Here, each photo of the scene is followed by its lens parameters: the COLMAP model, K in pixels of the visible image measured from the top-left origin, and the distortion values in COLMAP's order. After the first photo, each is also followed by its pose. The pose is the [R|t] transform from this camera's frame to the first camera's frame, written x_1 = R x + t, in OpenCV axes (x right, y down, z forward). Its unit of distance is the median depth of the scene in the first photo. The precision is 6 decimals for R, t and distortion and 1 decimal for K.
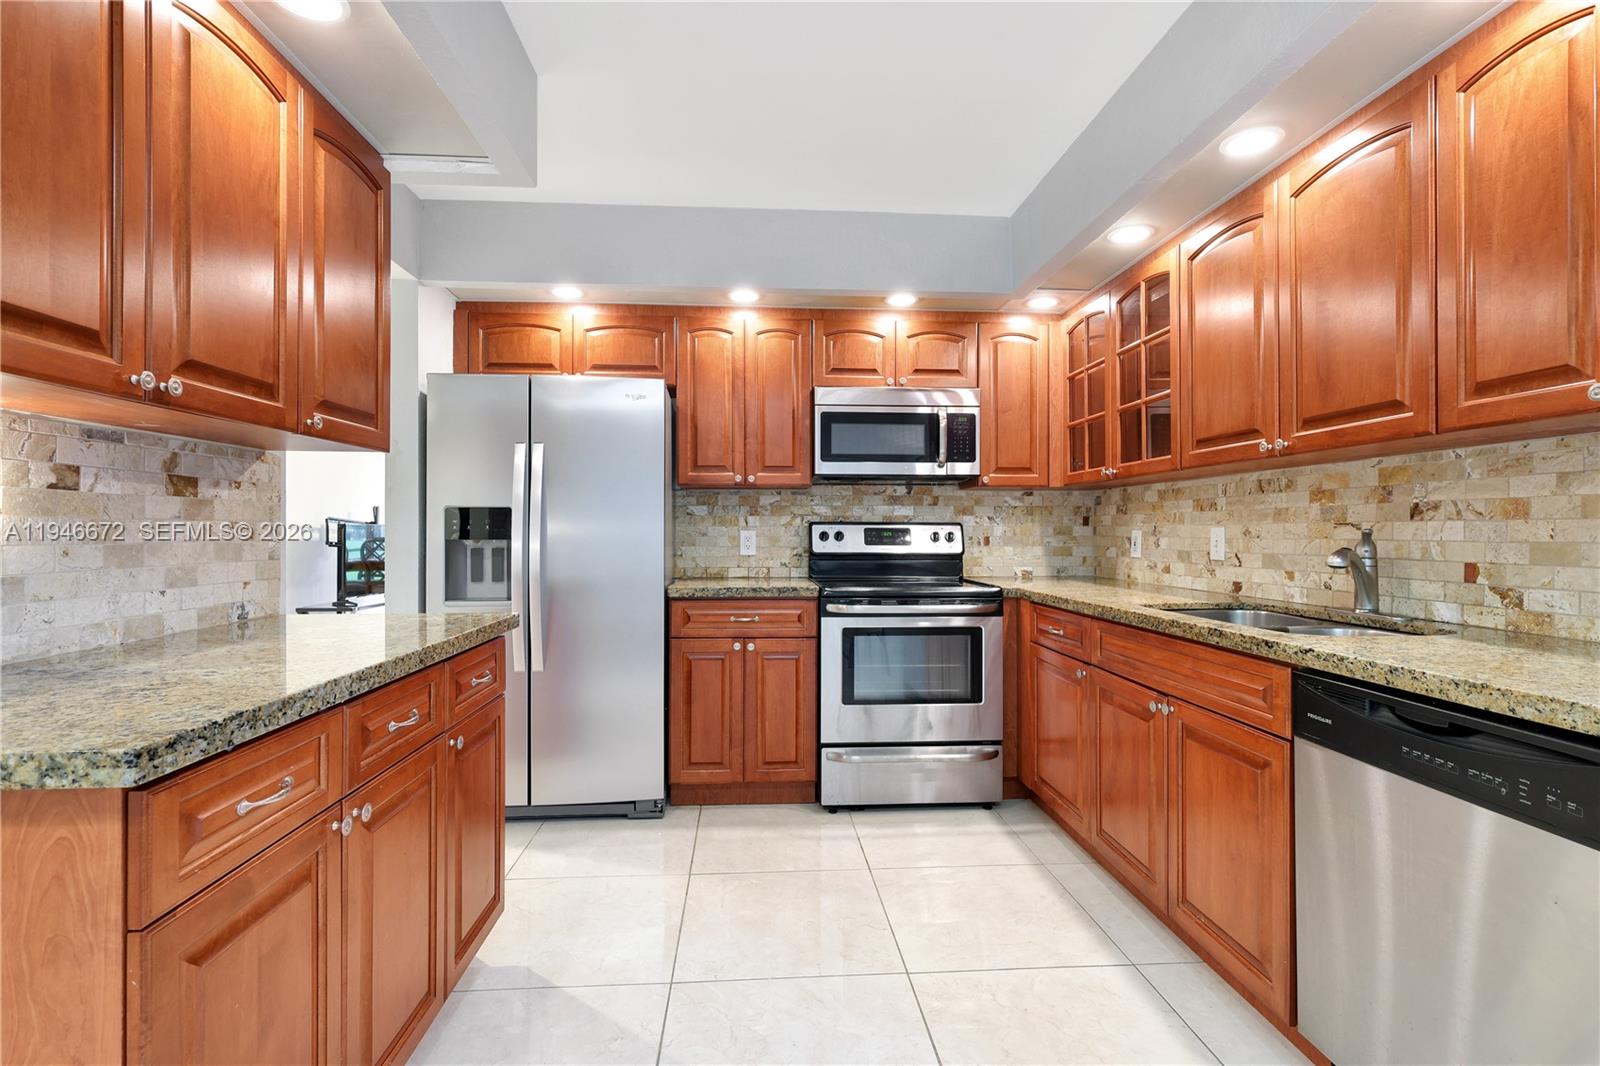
lens RADIAL K [[747.2, 0, 797.8], [0, 747.2, 528.3], [0, 0, 1]] dist [-0.000166, 0.001923]
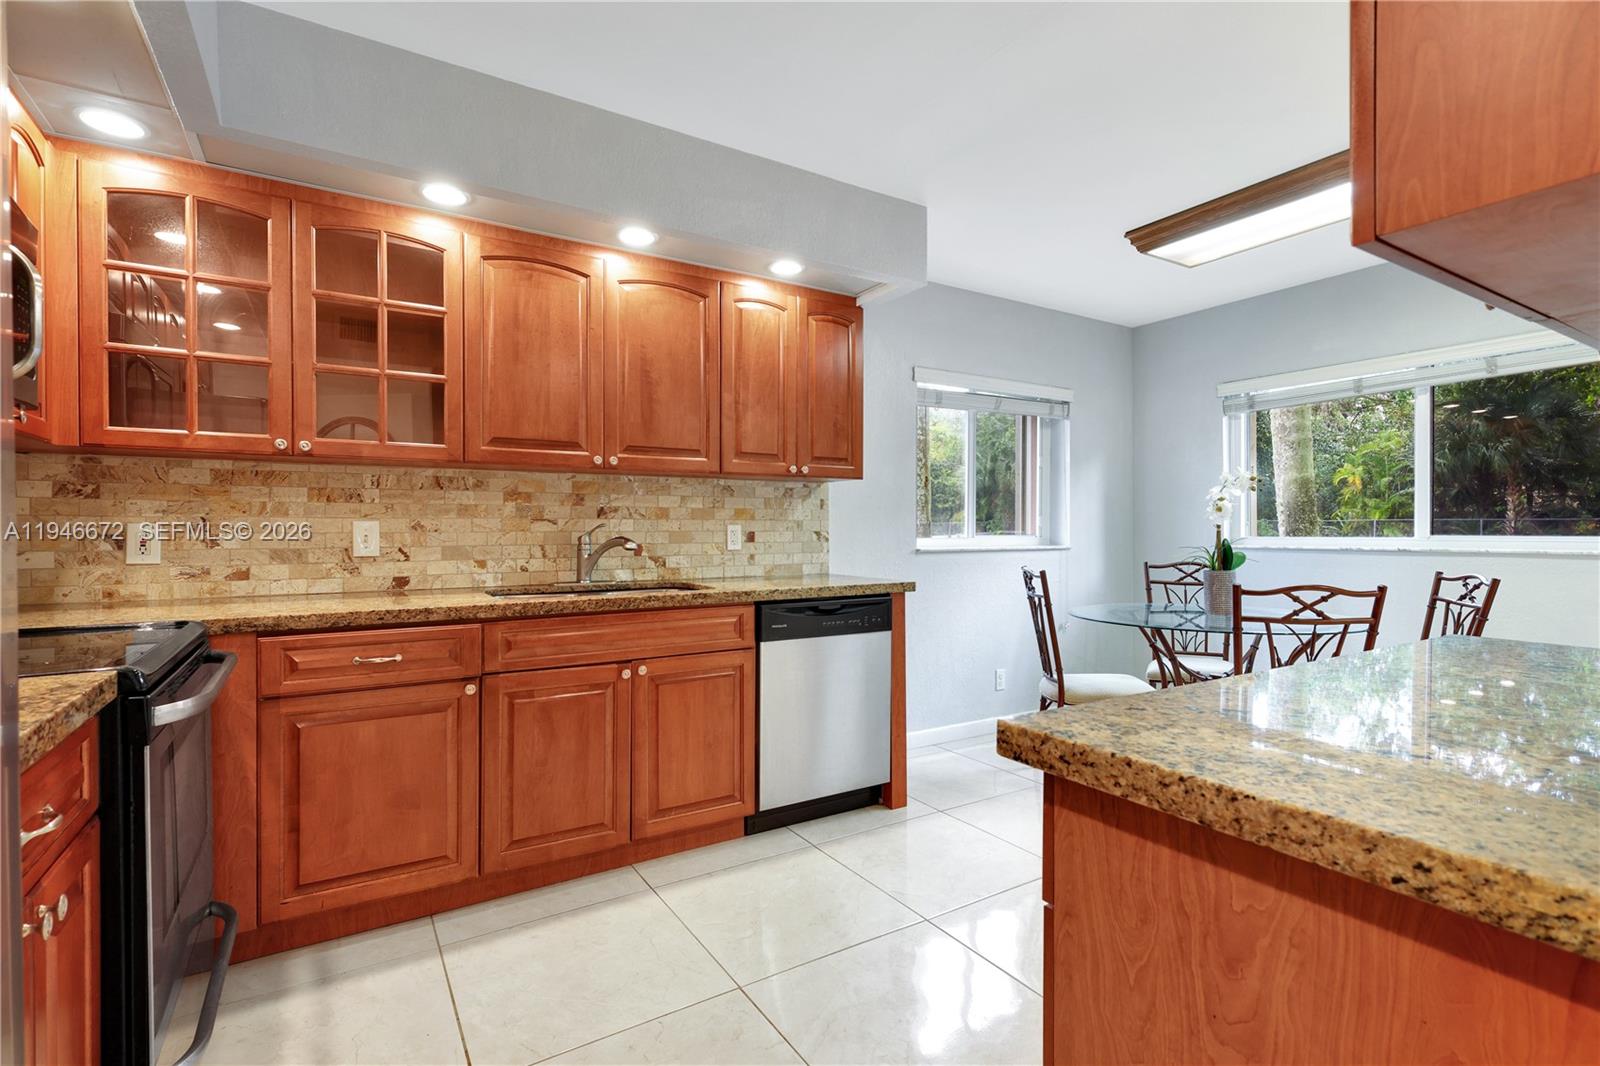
lens RADIAL K [[747.2, 0, 797.1], [0, 747.2, 533.7], [0, 0, 1]] dist [-0.000166, 0.001923]
pose [[-0.474066, -0.007149, 0.880461, -0.595625], [-0.003173, 0.999974, 0.006411, 0.008148], [-0.880484, 0.000246, -0.474076, 1.148694]]
